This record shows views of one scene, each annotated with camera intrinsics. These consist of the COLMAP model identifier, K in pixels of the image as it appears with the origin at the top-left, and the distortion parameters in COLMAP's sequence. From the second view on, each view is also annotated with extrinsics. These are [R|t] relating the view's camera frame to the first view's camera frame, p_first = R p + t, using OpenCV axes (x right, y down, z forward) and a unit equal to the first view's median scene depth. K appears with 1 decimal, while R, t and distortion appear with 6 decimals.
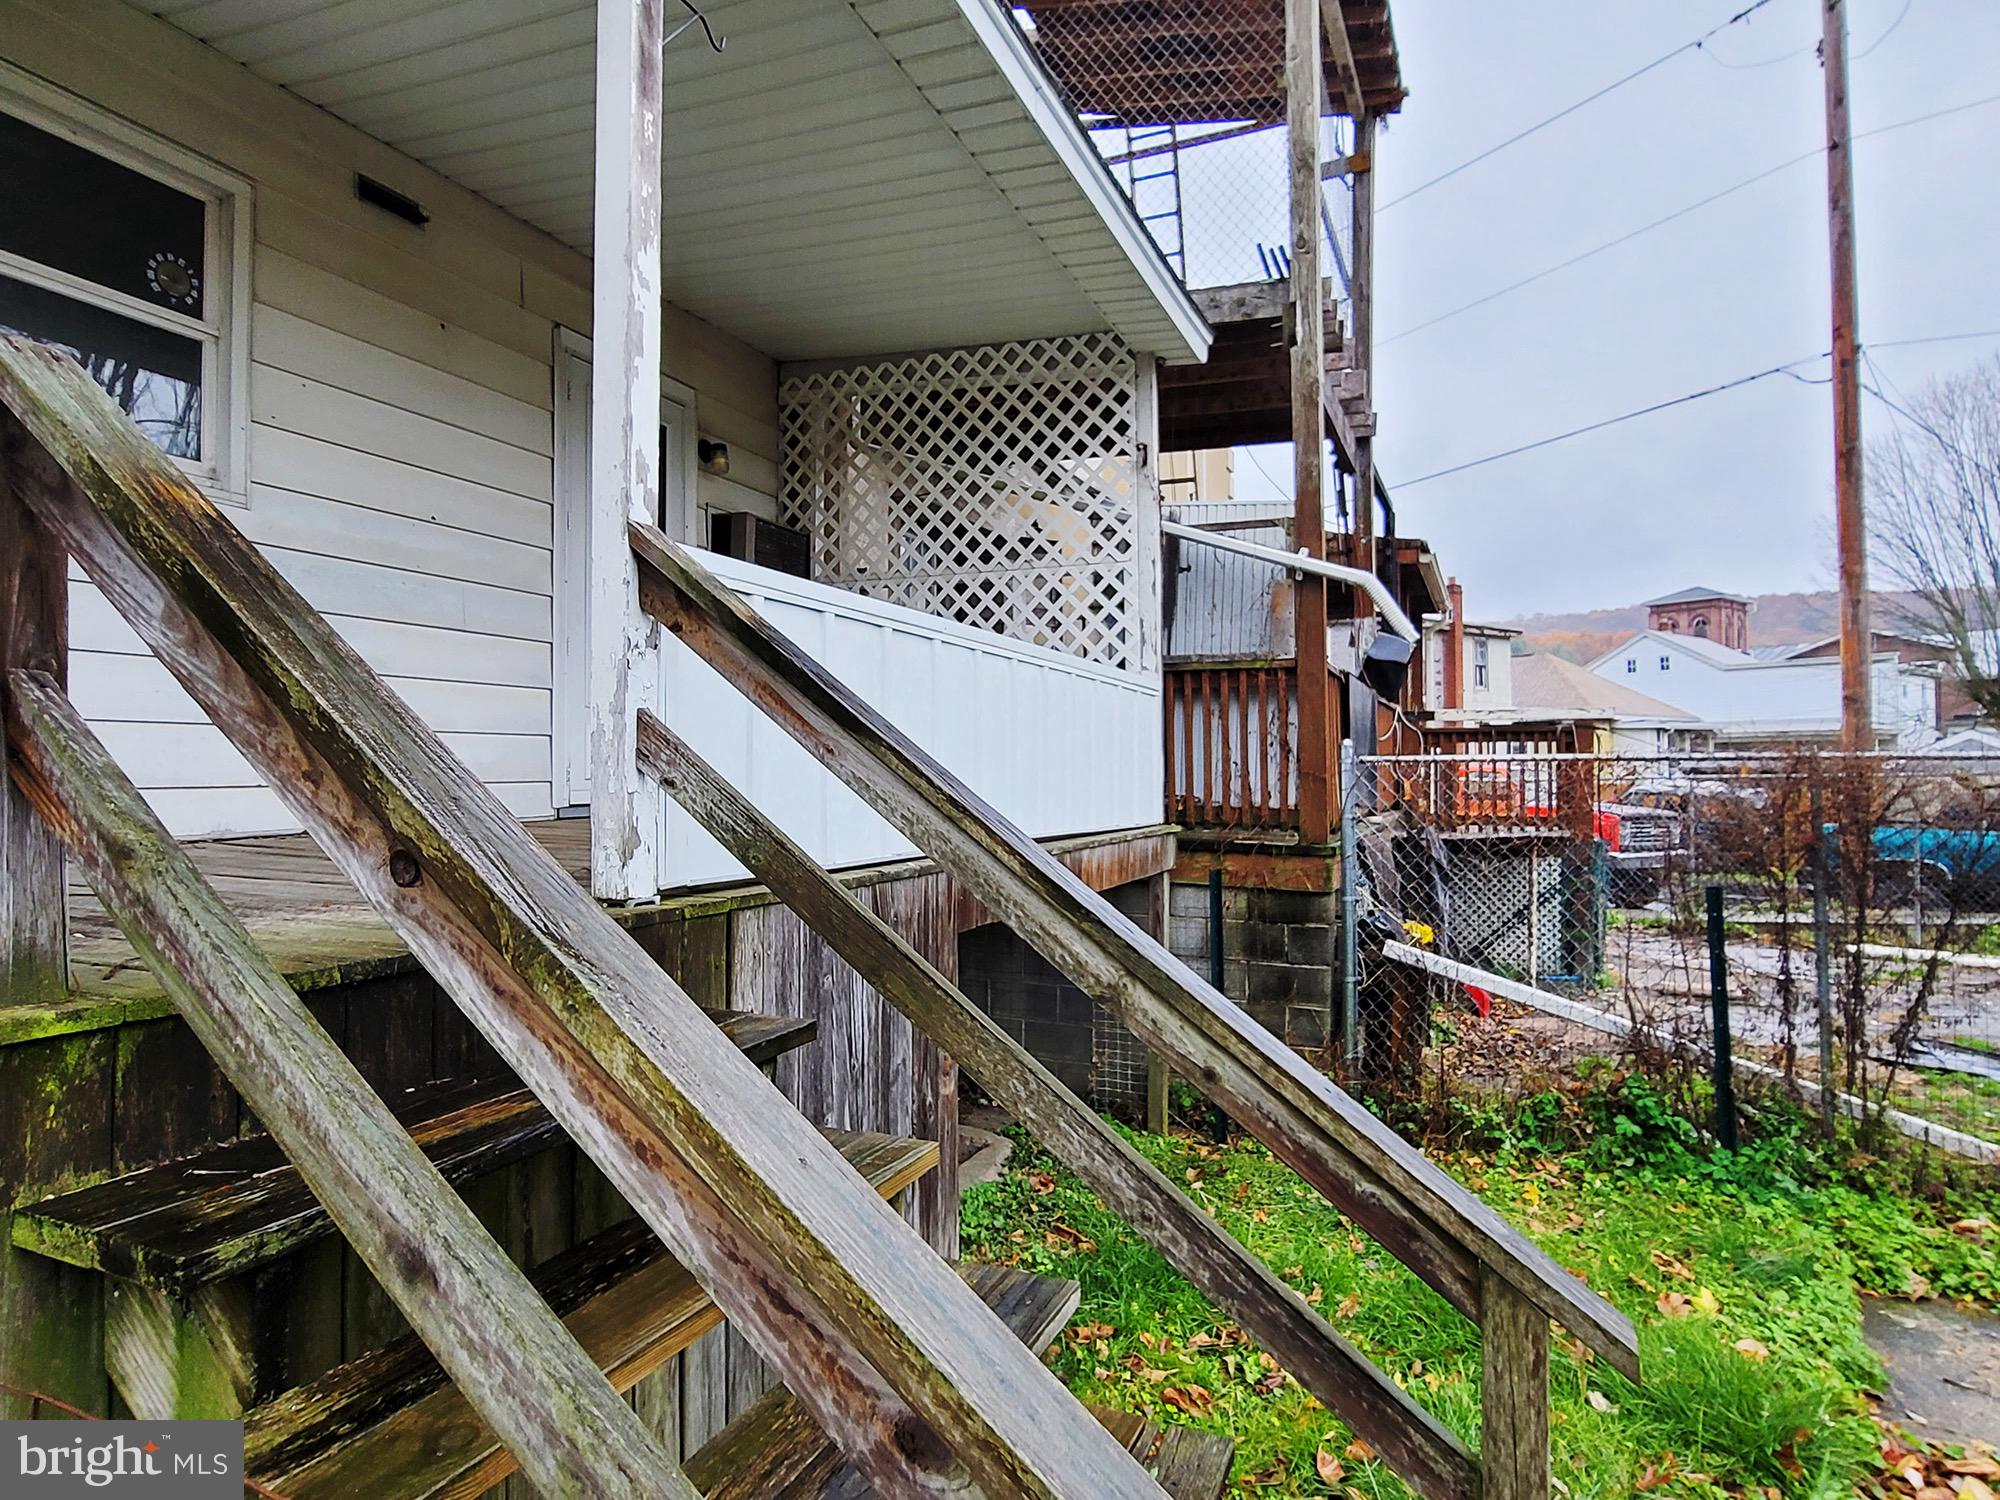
lens RADIAL K [[1155.8, 0, 1004.2], [0, 1155.8, 747.8], [0, 0, 1]] dist [-0.003040, -0.000868]
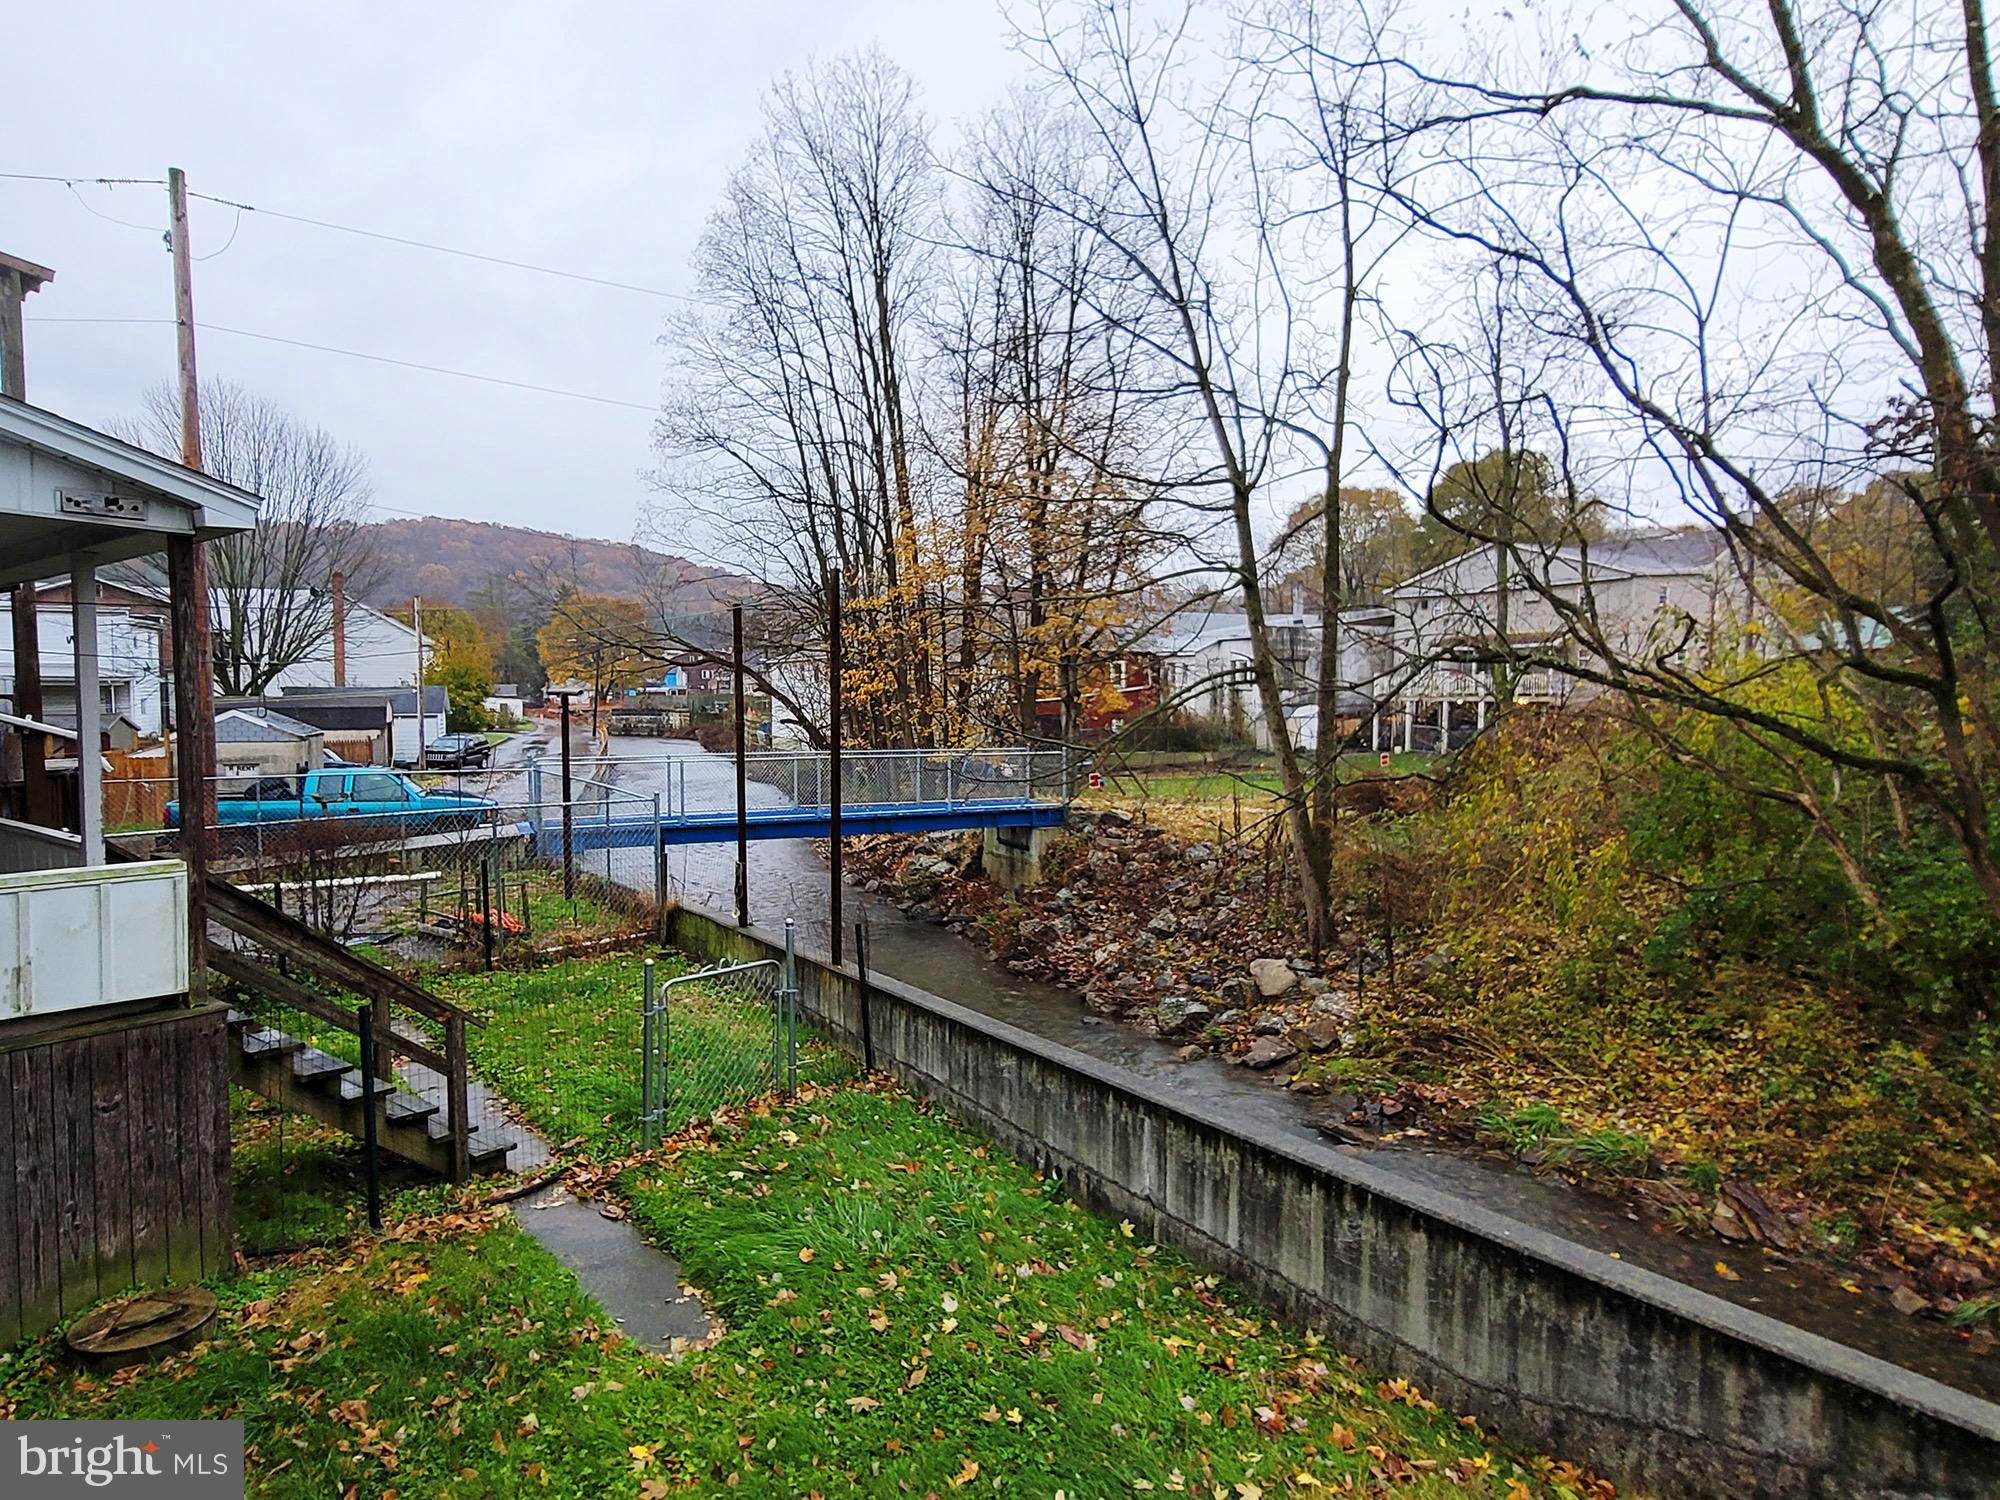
lens RADIAL K [[1155.8, 0, 1004.2], [0, 1155.8, 747.8], [0, 0, 1]] dist [-0.003040, -0.000868]
pose [[0.233809, -0.048068, 0.971094, -1.222323], [-0.022974, 0.998225, 0.054943, -0.297563], [-0.972011, -0.035156, 0.232289, -0.893354]]
